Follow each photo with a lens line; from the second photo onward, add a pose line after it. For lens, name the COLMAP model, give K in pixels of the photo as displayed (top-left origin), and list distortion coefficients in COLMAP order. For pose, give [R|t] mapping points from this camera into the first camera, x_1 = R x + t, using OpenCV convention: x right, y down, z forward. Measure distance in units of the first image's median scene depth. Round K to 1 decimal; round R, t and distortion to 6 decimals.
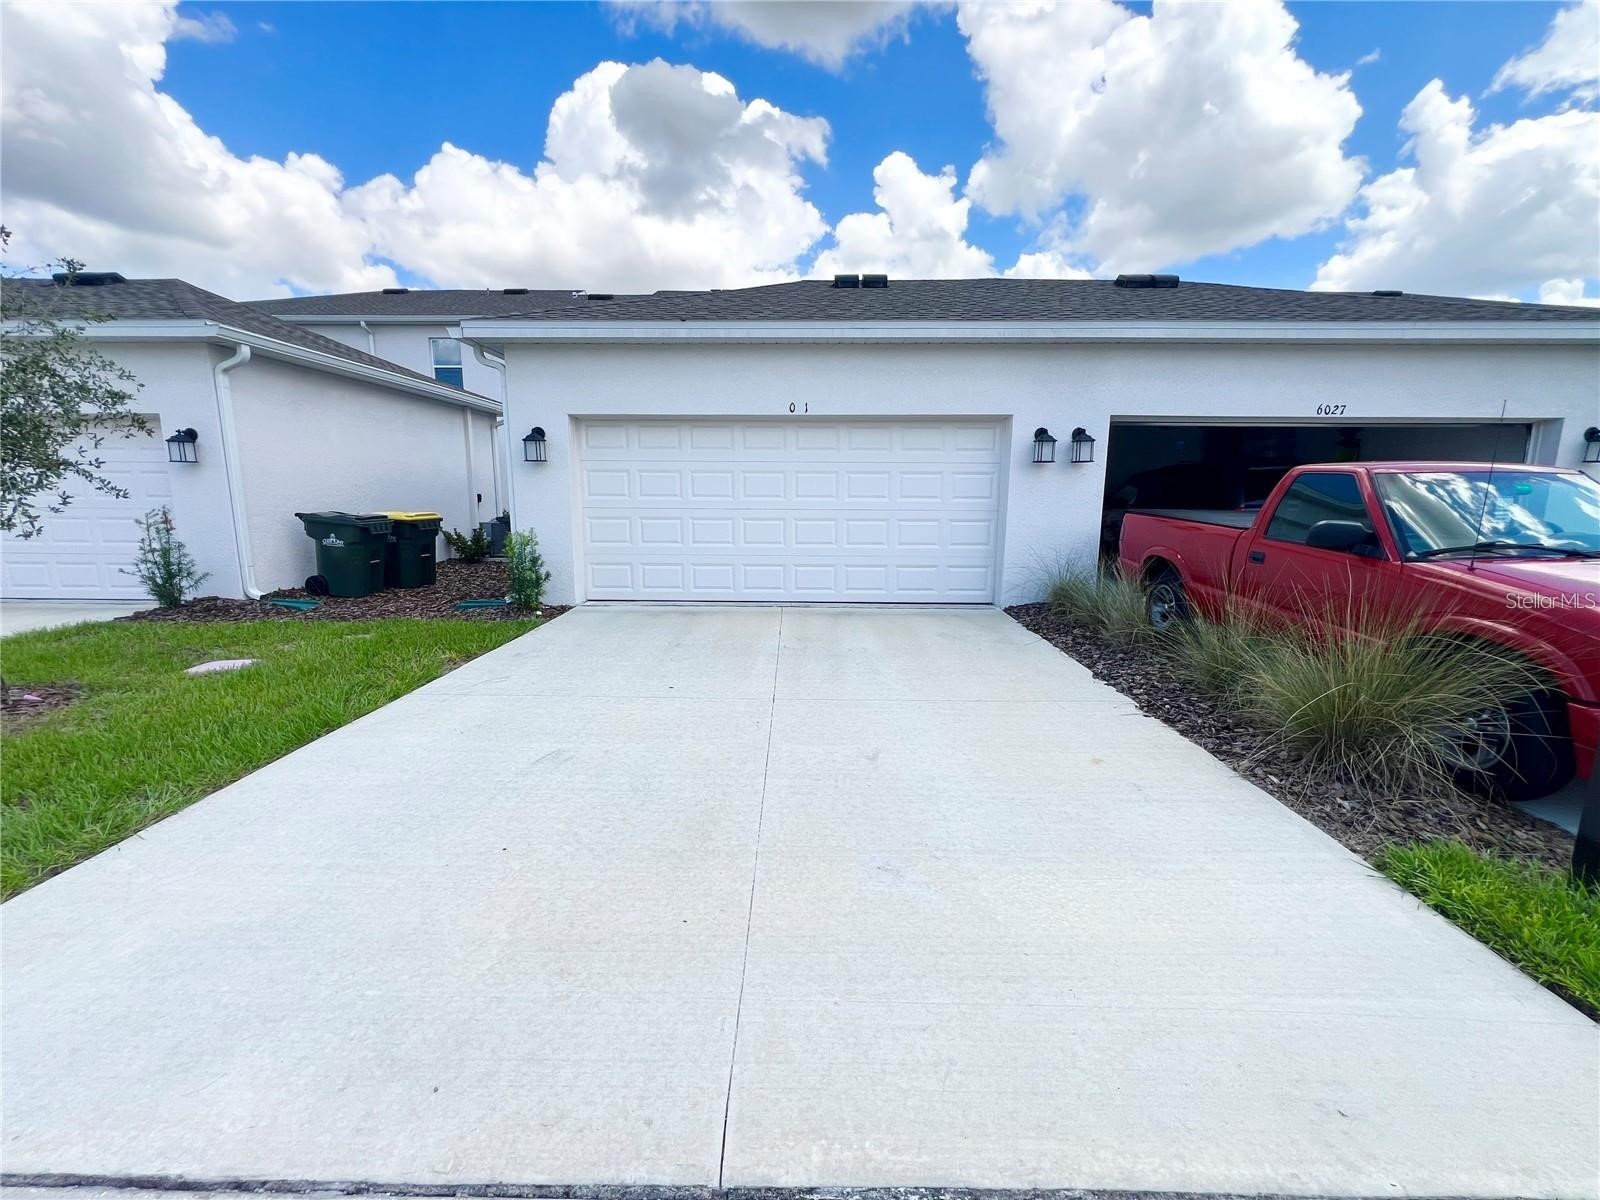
lens RADIAL K [[639.5, 0, 798.3], [0, 639.5, 595.0], [0, 0, 1]] dist [-0.000862, 0.000182]
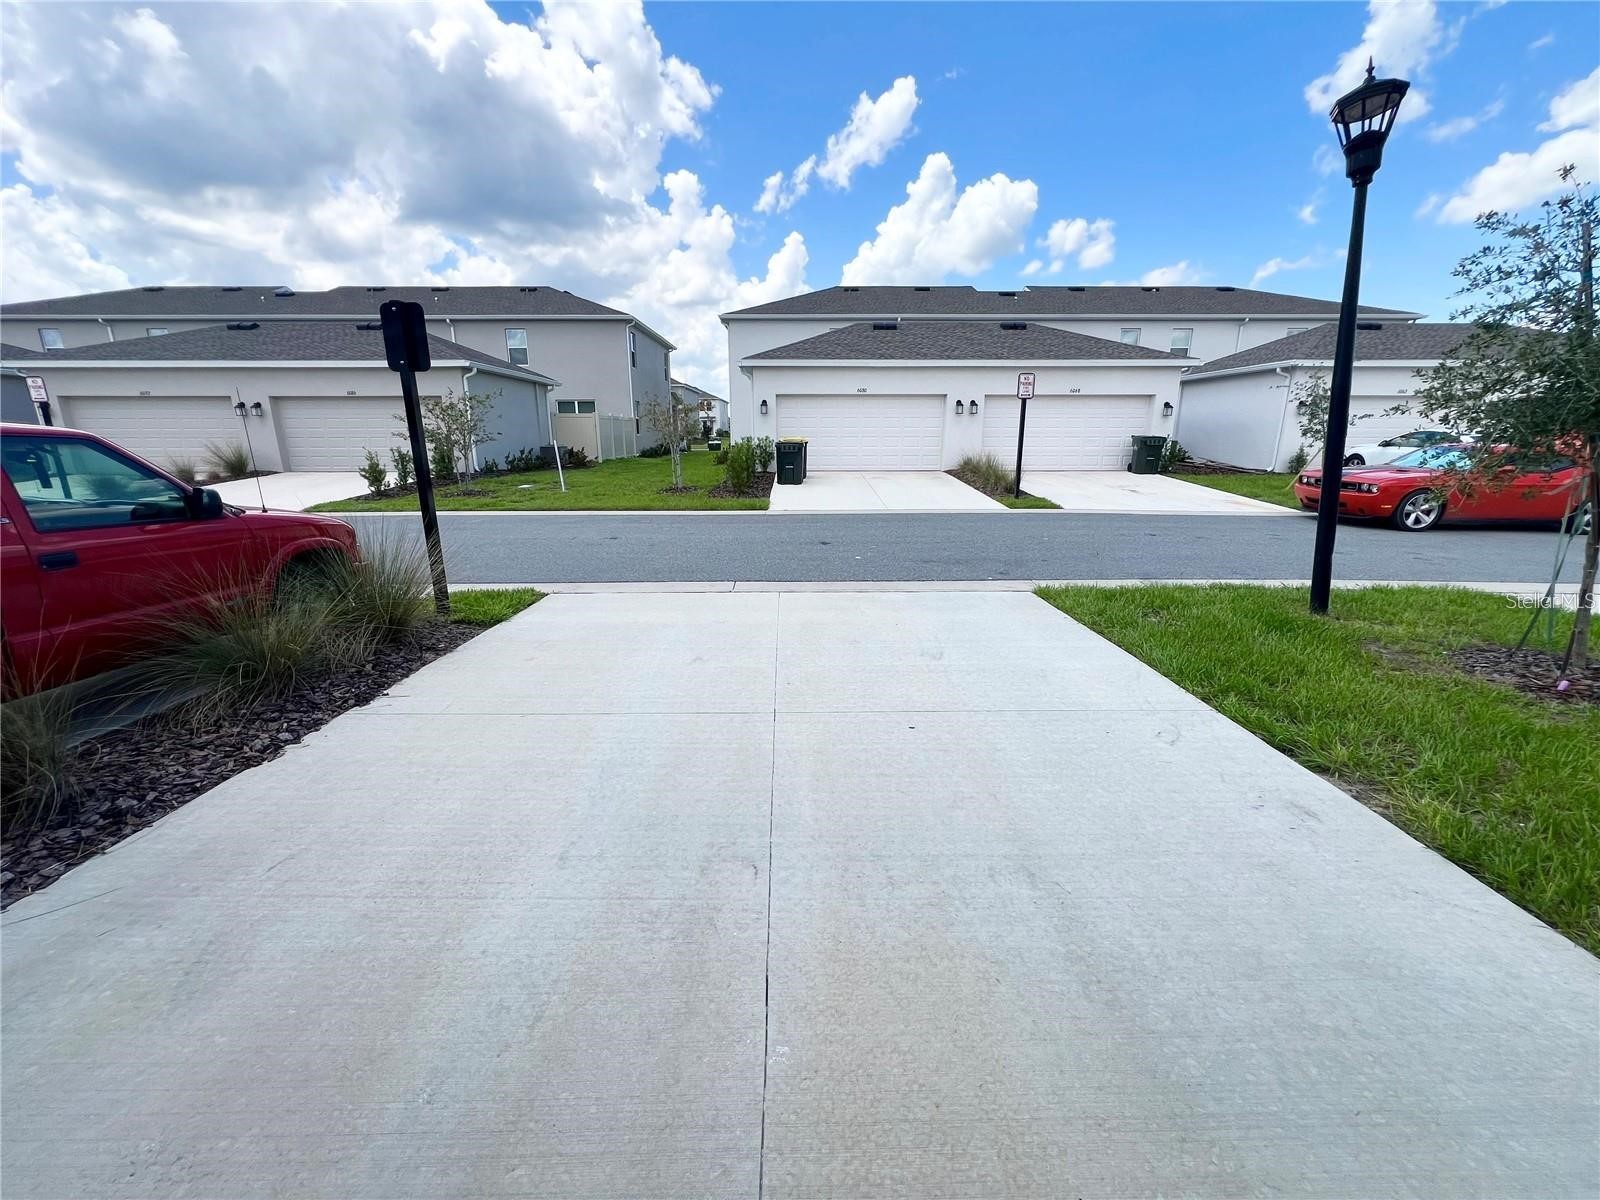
lens RADIAL K [[639.5, 0, 798.3], [0, 639.5, 595.0], [0, 0, 1]] dist [-0.000862, 0.000182]
pose [[-0.999771, 0.001352, -0.021344, -0.057889], [-0.007181, 0.918841, 0.394562, -0.350394], [0.020145, 0.394625, -0.918621, 1.936211]]
